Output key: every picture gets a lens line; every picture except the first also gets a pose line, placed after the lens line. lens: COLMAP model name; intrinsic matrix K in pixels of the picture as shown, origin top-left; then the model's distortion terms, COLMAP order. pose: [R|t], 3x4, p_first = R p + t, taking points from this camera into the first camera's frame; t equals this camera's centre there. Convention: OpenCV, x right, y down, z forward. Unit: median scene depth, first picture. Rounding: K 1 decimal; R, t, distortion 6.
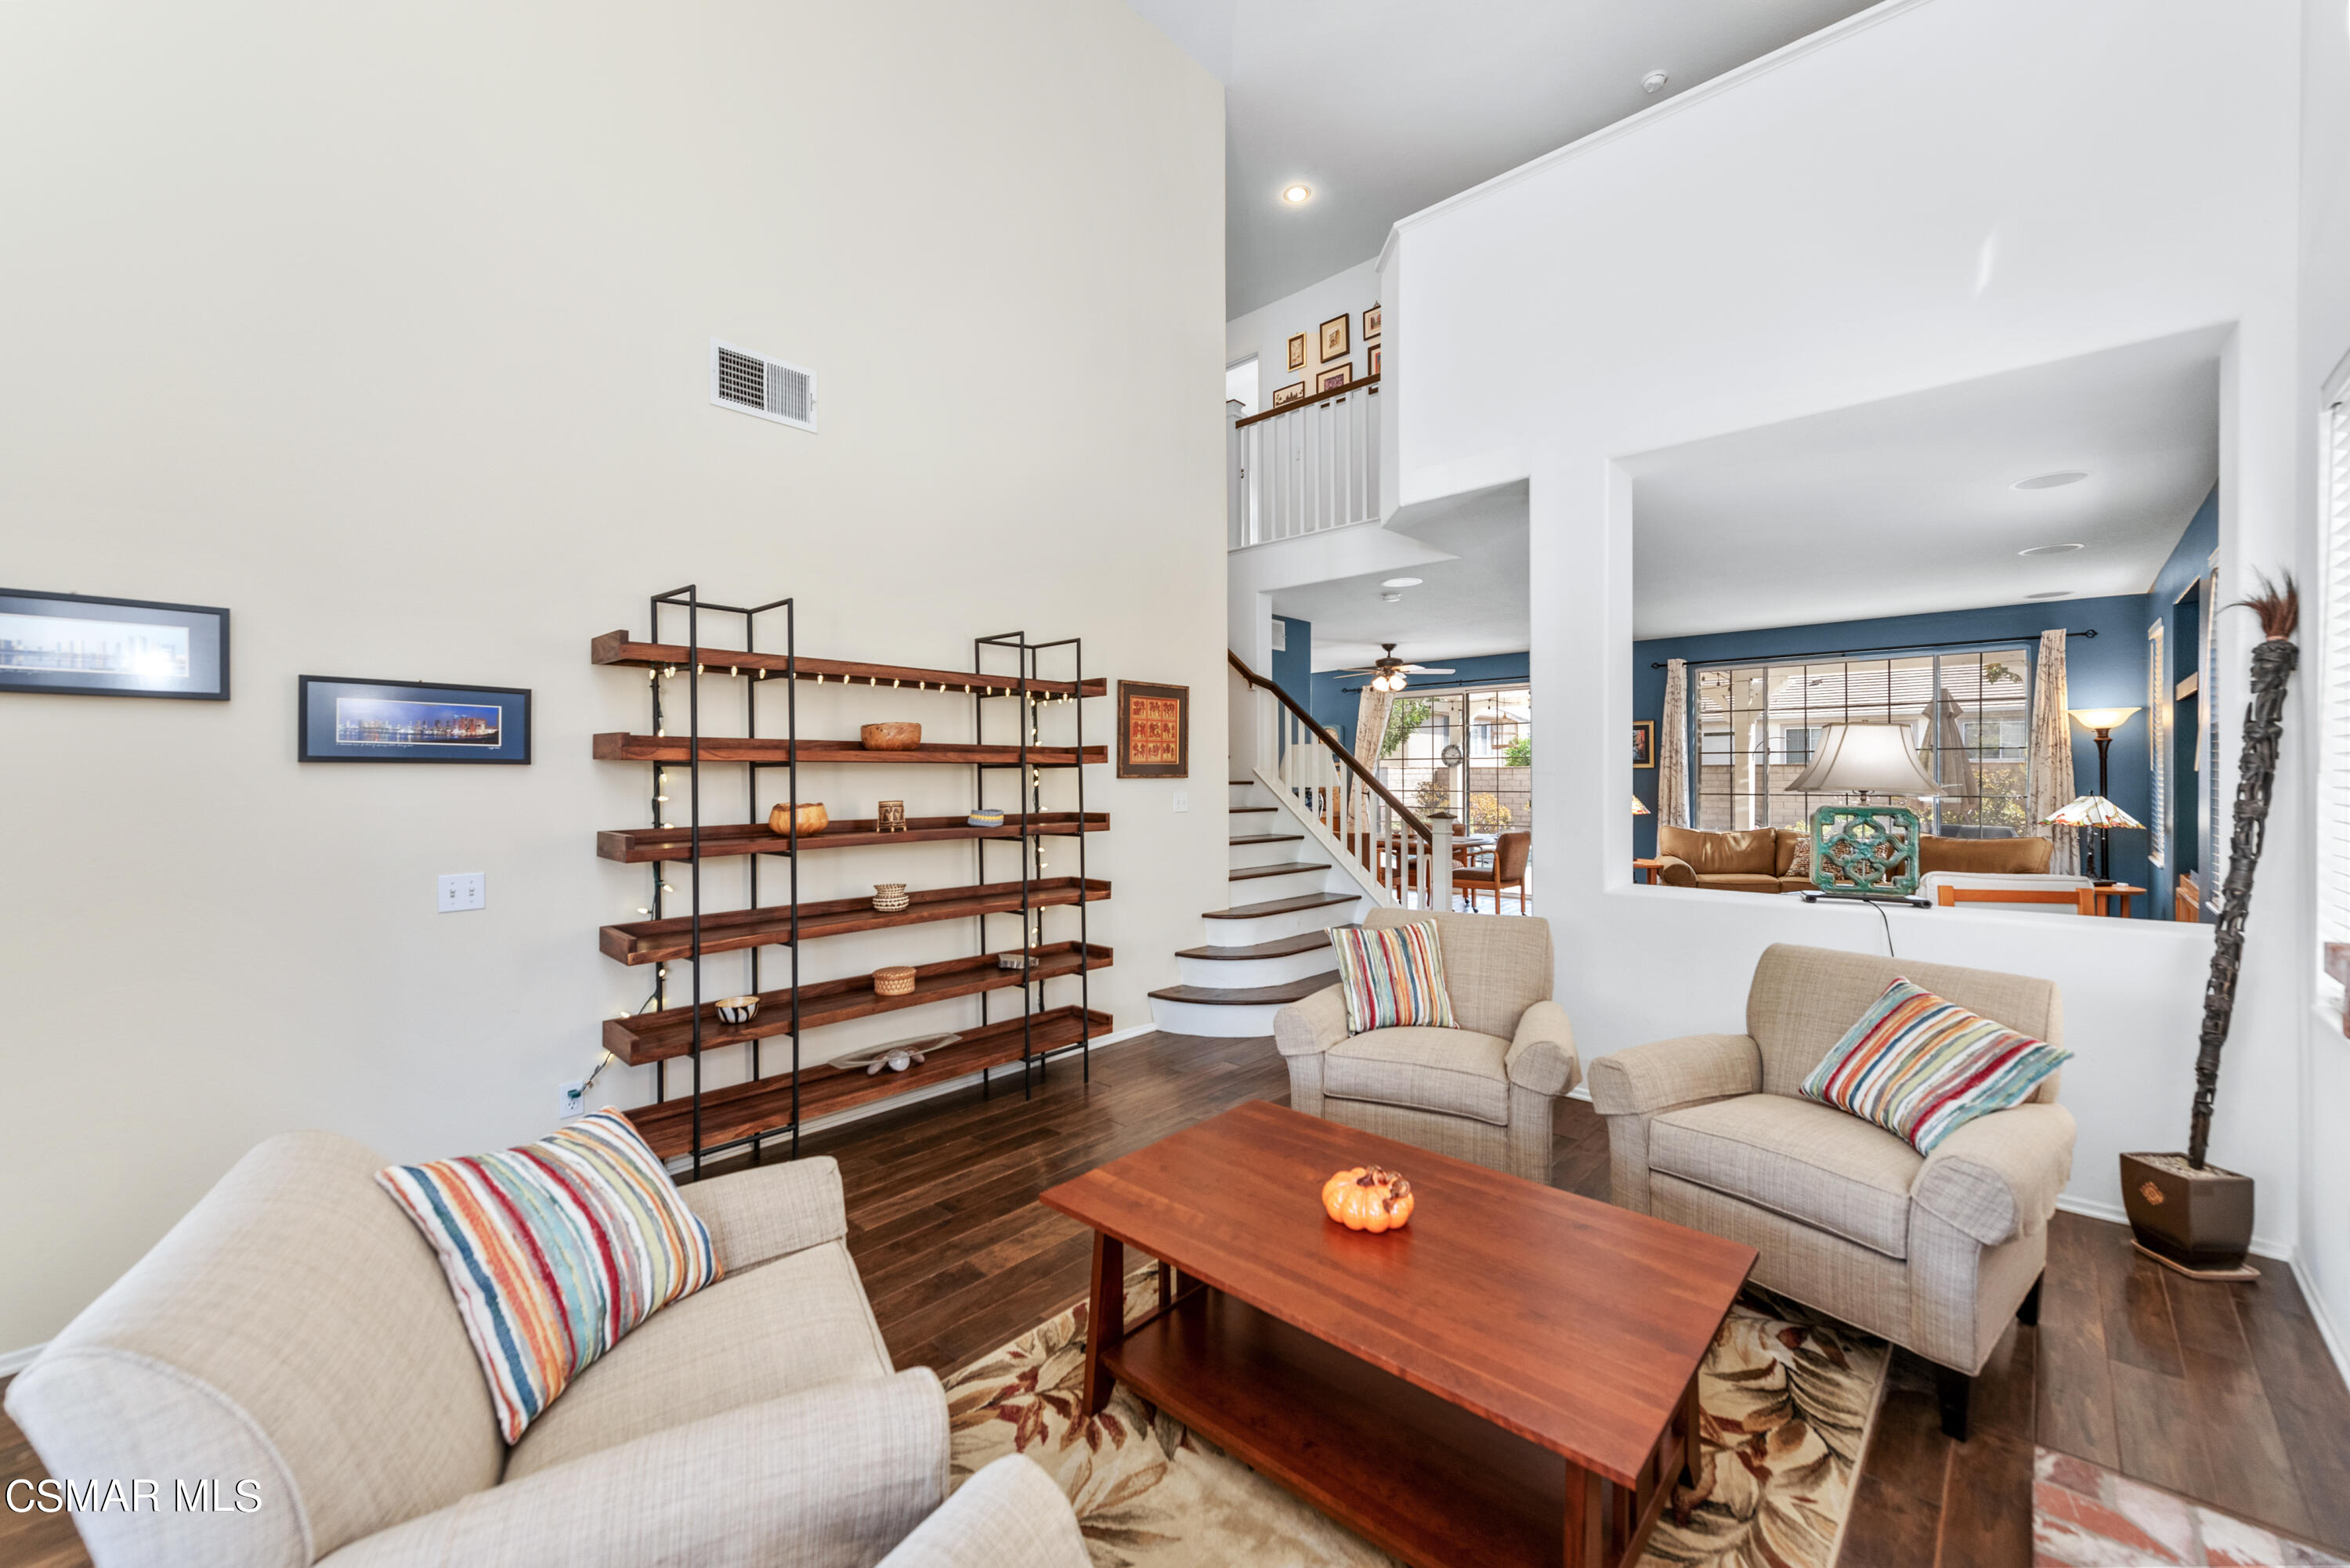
lens RADIAL K [[915.4, 0, 1173.3], [0, 915.4, 772.8], [0, 0, 1]] dist [0.001088, 0.000103]
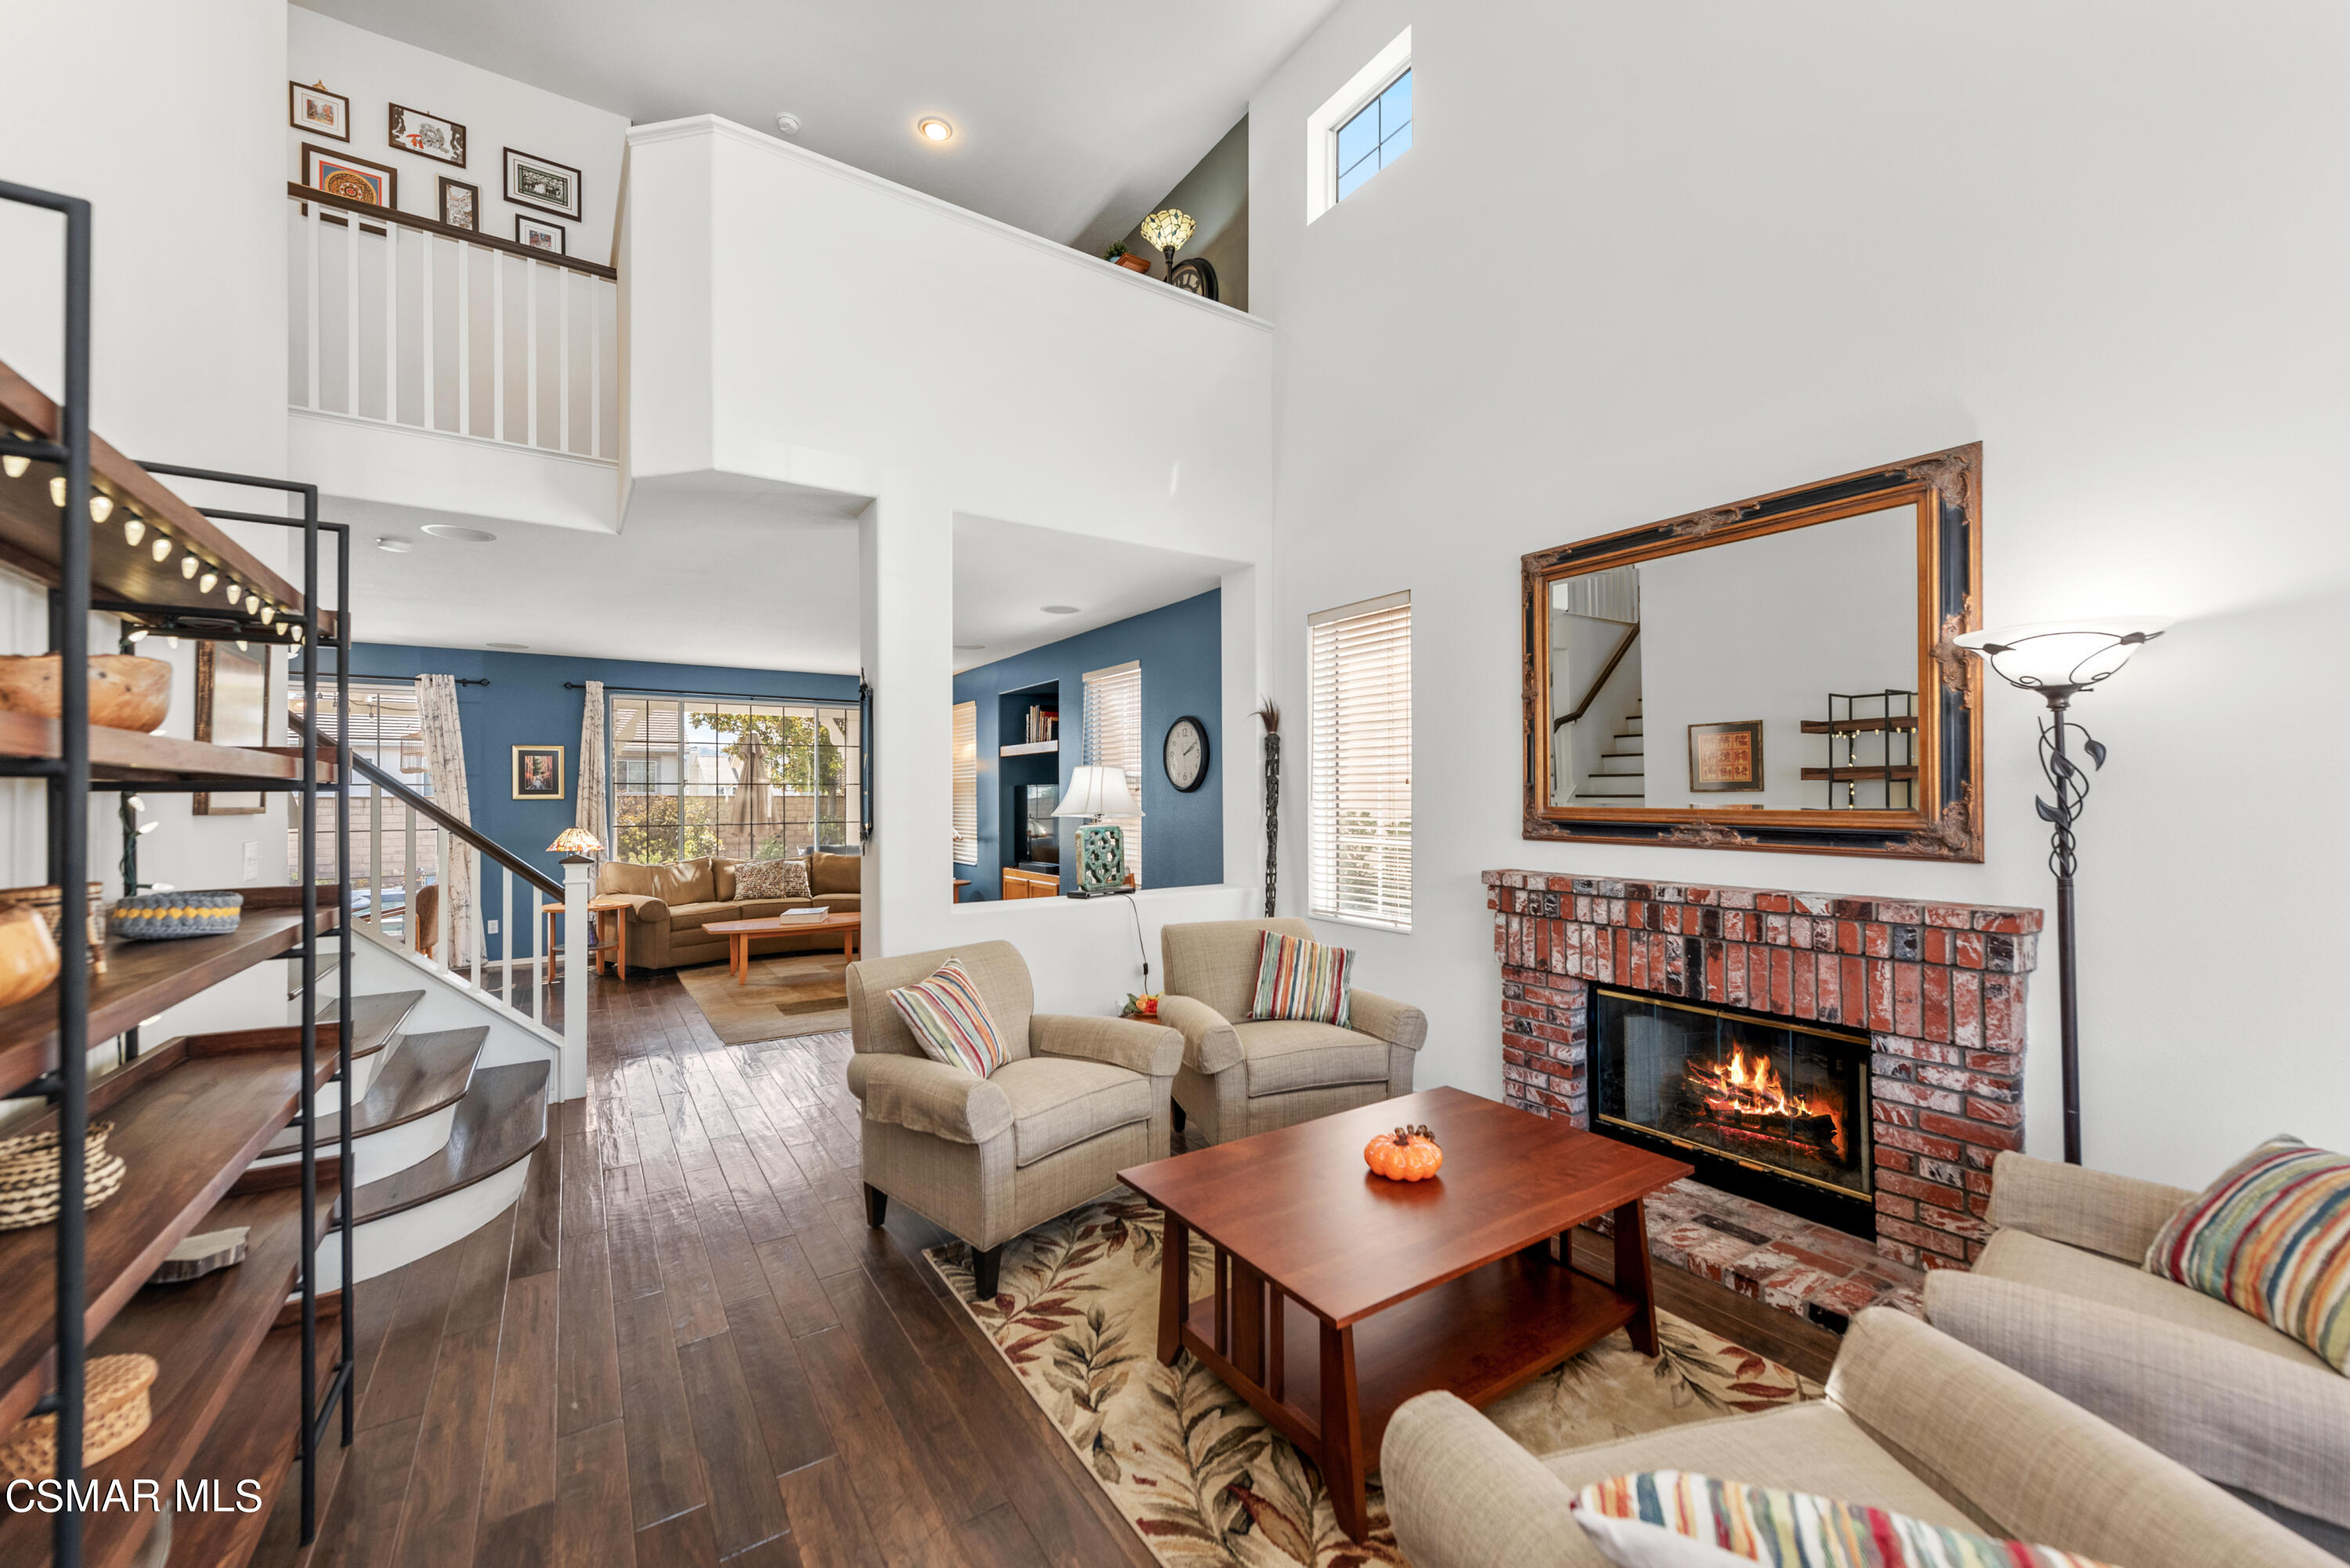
lens RADIAL K [[931.6, 0, 1175.0], [0, 931.6, 784.0], [0, 0, 1]] dist [0.000073, -0.000012]
pose [[0.228836, 0.016225, 0.973330, -0.374797], [0.006801, 0.999810, -0.018265, 0.000388], [-0.973441, 0.010799, 0.228682, 0.356593]]
